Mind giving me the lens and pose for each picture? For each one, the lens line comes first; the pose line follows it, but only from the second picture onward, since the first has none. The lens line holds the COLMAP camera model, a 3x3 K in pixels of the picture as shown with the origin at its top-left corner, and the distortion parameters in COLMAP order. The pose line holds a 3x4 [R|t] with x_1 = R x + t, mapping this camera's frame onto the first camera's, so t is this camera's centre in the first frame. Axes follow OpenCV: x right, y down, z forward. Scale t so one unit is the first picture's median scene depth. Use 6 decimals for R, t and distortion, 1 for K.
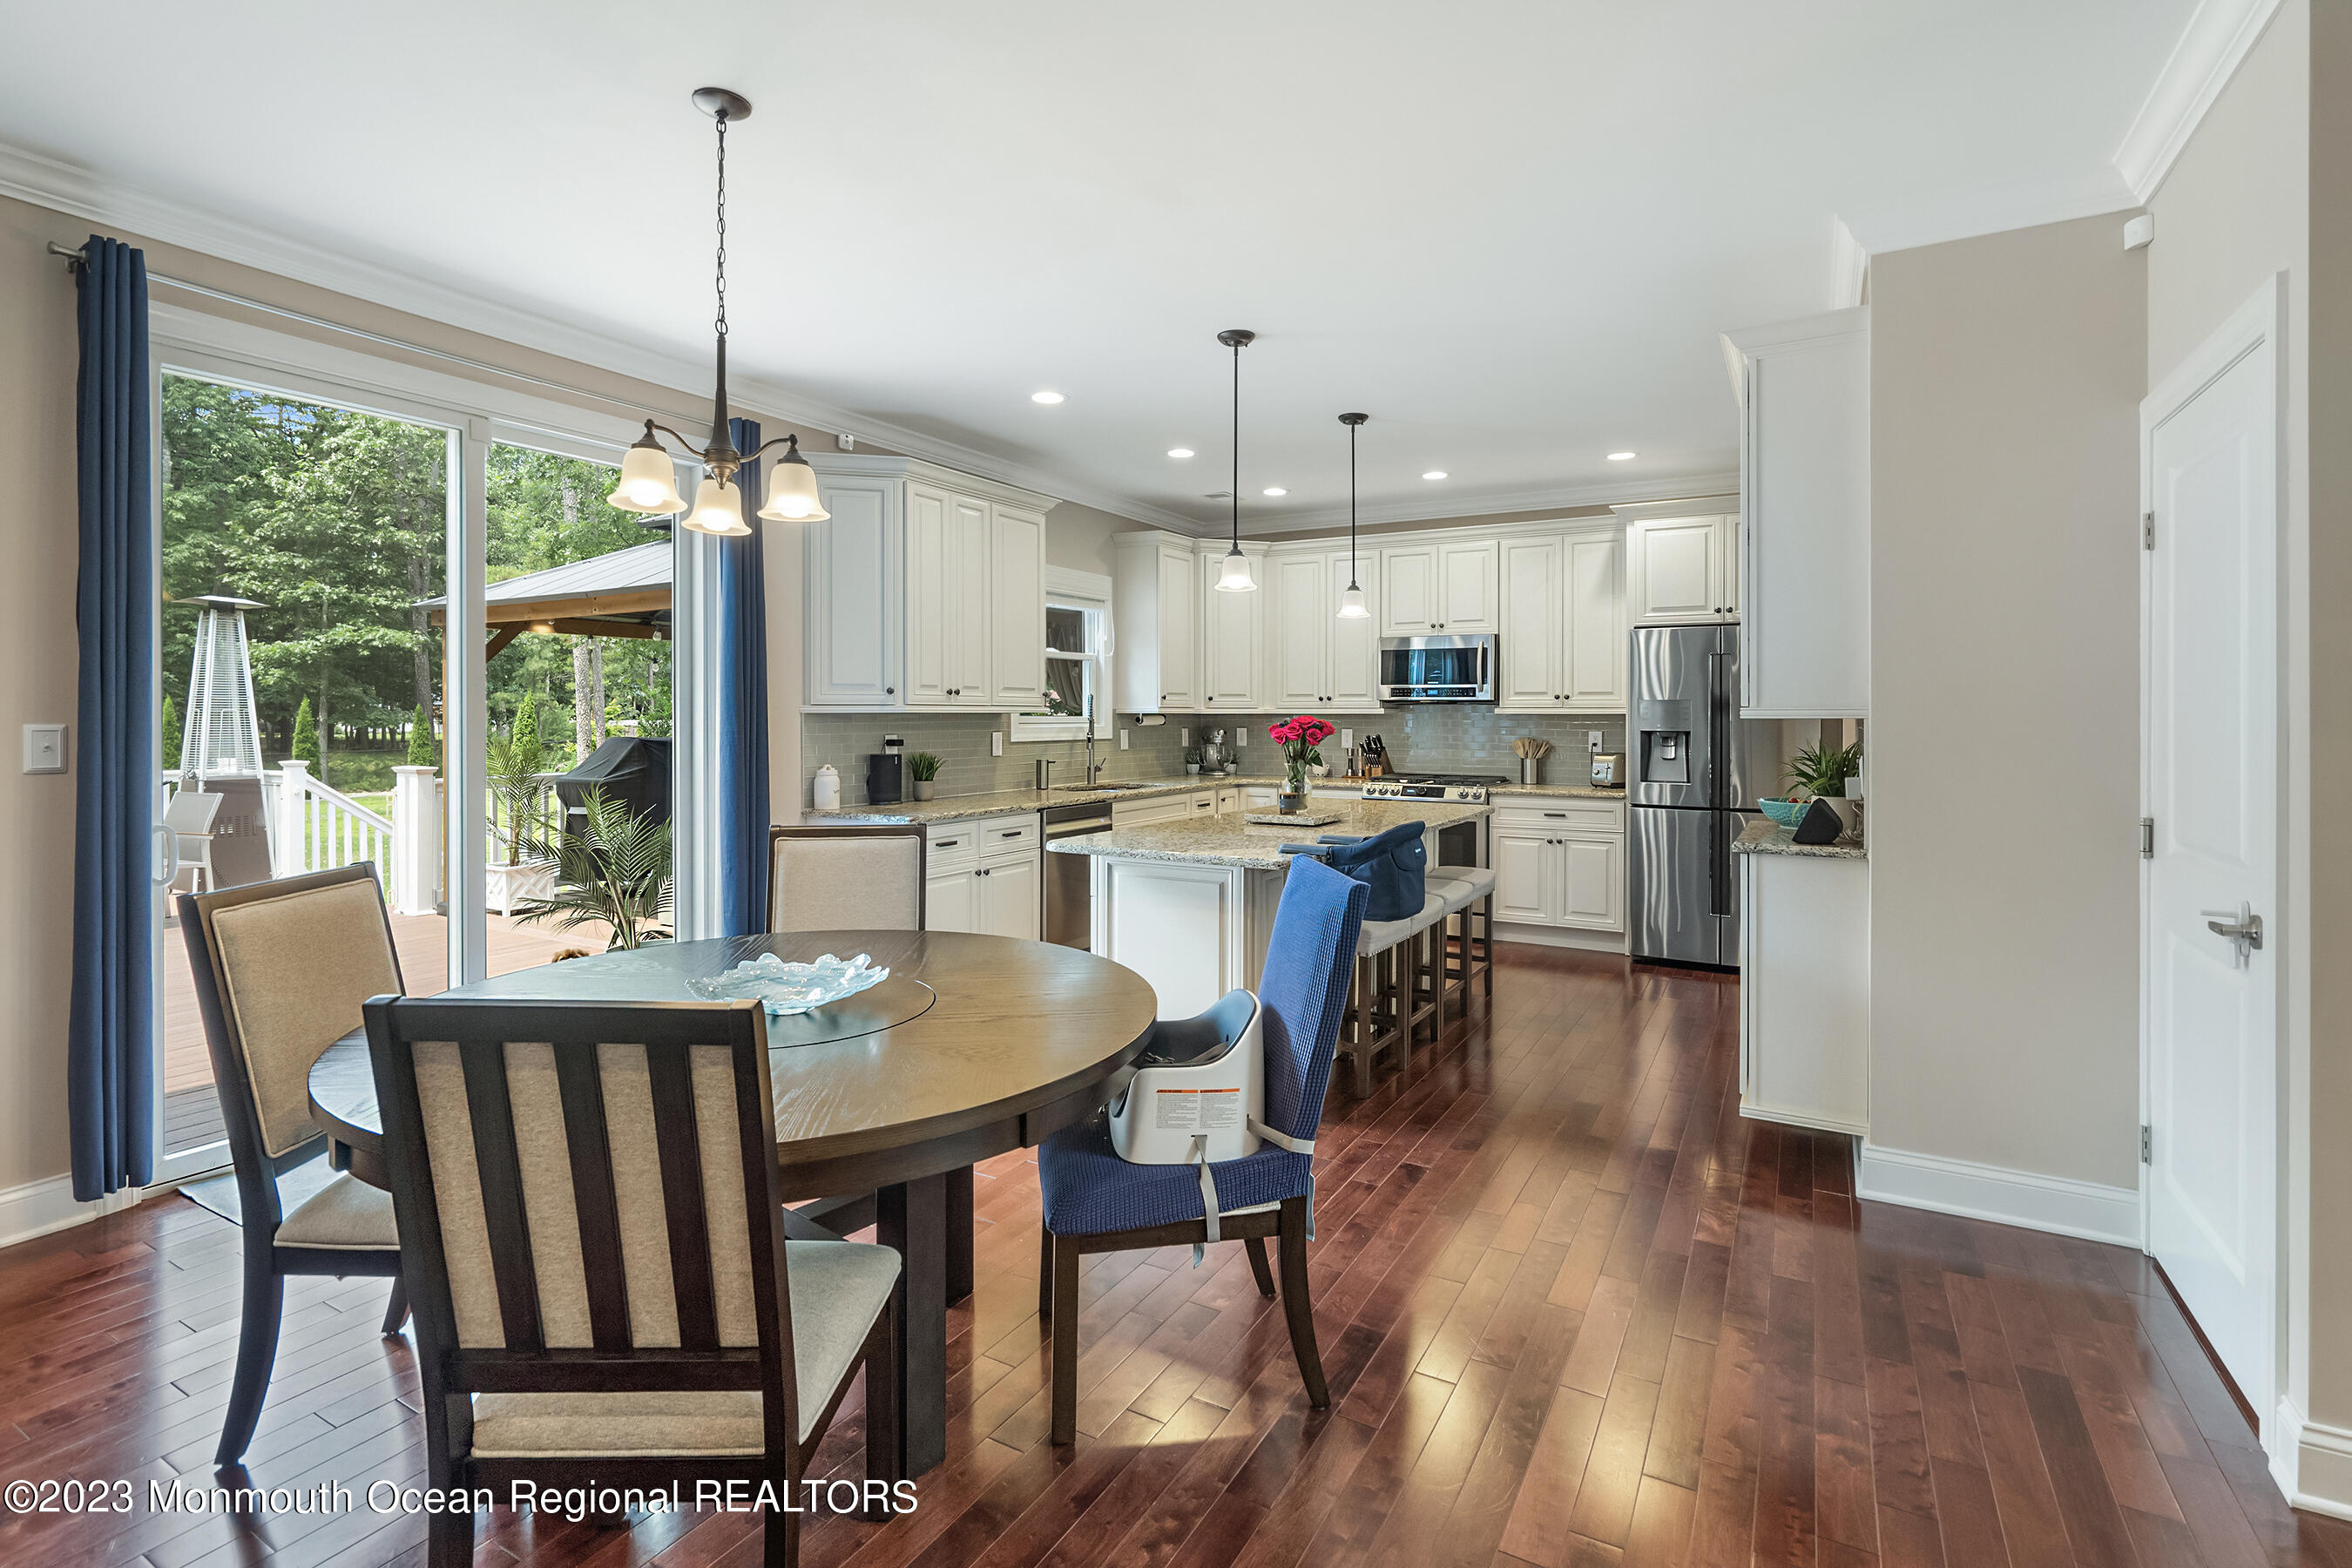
lens RADIAL K [[1082.2, 0, 1190.5], [0, 1082.2, 720.9], [0, 0, 1]] dist [-0.004121, -0.000091]
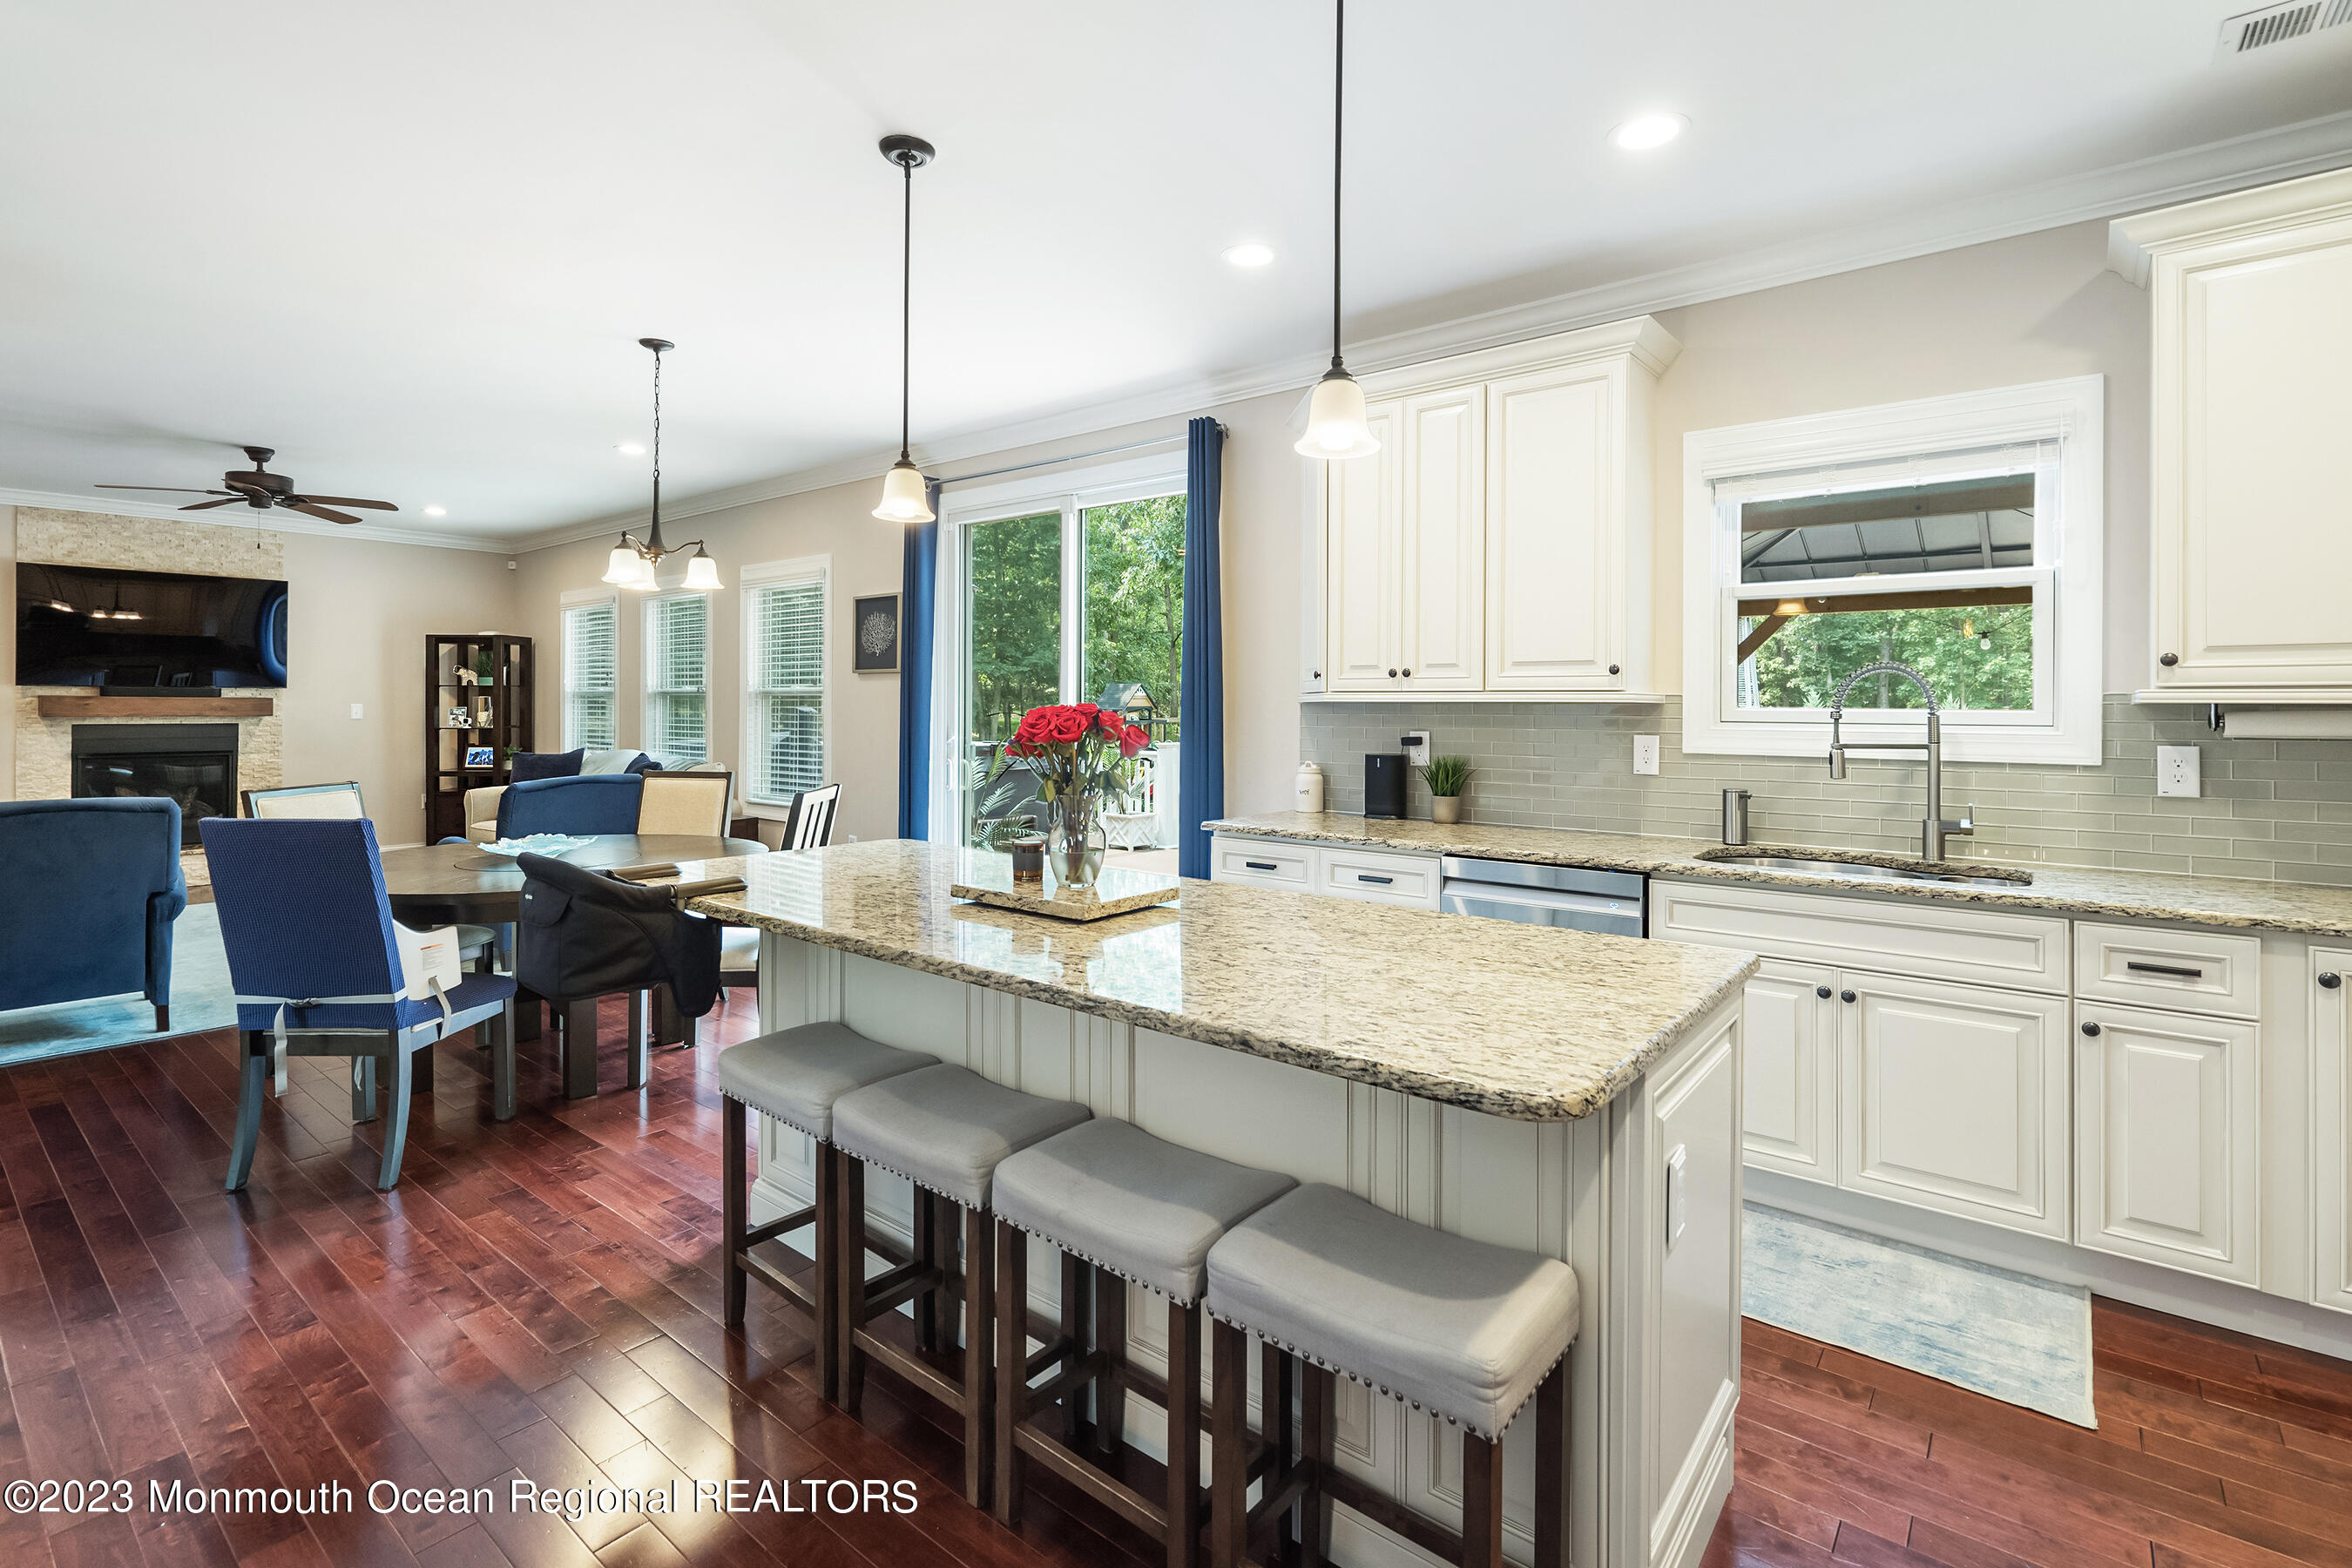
lens RADIAL K [[1082.2, 0, 1167.1], [0, 1082.2, 703.9], [0, 0, 1]] dist [-0.004121, -0.000091]
pose [[-0.165977, -0.004158, -0.986121, 0.418288], [-0.012285, 0.999922, -0.002148, -0.002051], [0.986053, 0.011758, -0.166015, 0.773621]]
